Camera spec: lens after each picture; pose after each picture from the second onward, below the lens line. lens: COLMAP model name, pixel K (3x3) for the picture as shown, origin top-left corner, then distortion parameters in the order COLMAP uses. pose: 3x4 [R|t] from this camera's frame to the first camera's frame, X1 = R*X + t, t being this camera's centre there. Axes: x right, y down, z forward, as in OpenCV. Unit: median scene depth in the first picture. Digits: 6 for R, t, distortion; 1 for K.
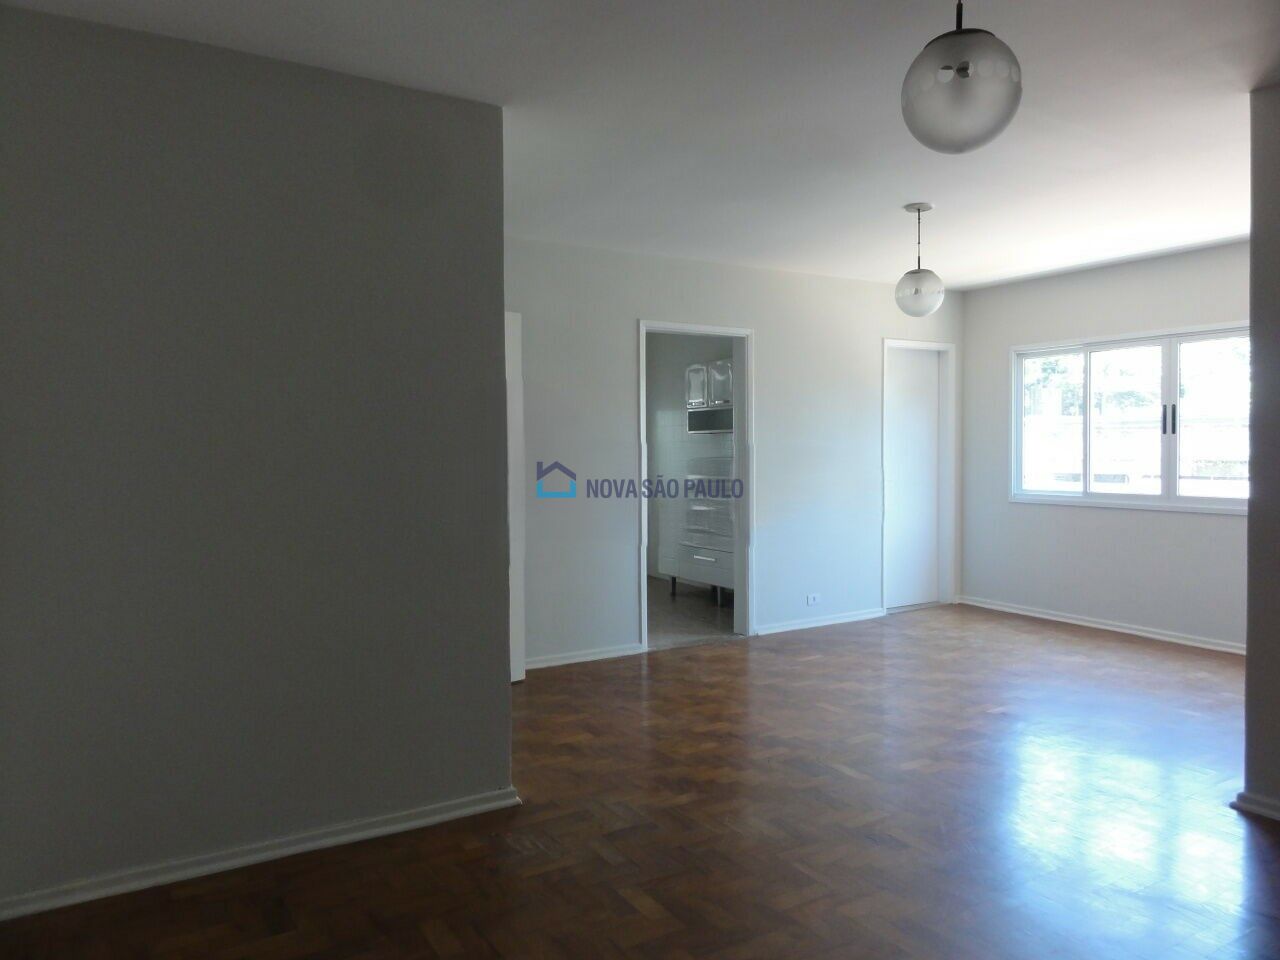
lens RADIAL K [[912.5, 0, 640.0], [0, 912.5, 477.9], [0, 0, 1]] dist [-0.000325, 0.003965]
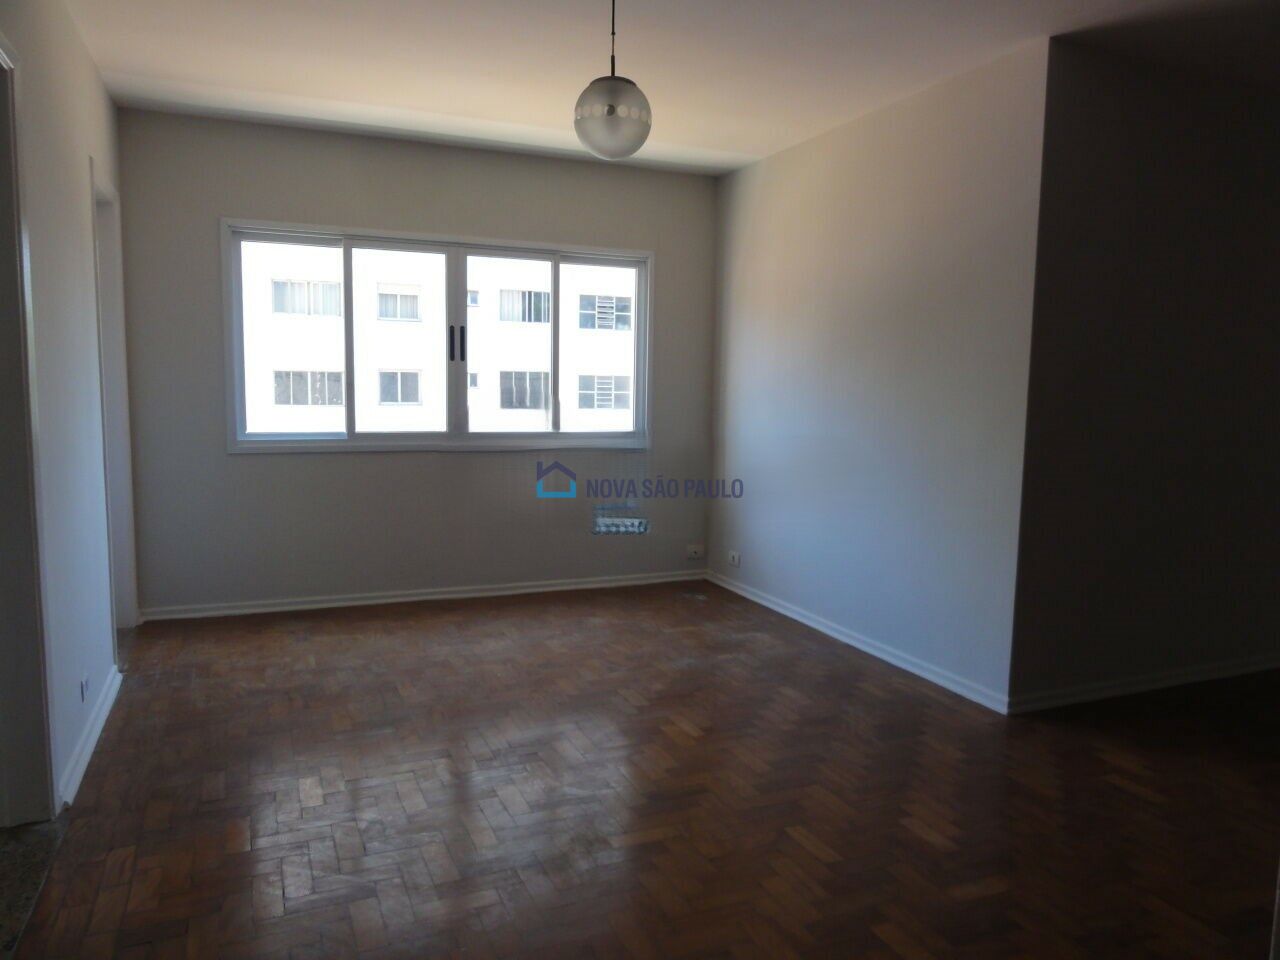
lens RADIAL K [[912.5, 0, 640.1], [0, 912.5, 483.0], [0, 0, 1]] dist [-0.000325, 0.003965]
pose [[0.141700, -0.097539, 0.985093, -0.242596], [0.018062, 0.995223, 0.095944, -0.012252], [-0.989745, 0.004198, 0.142784, 0.676442]]
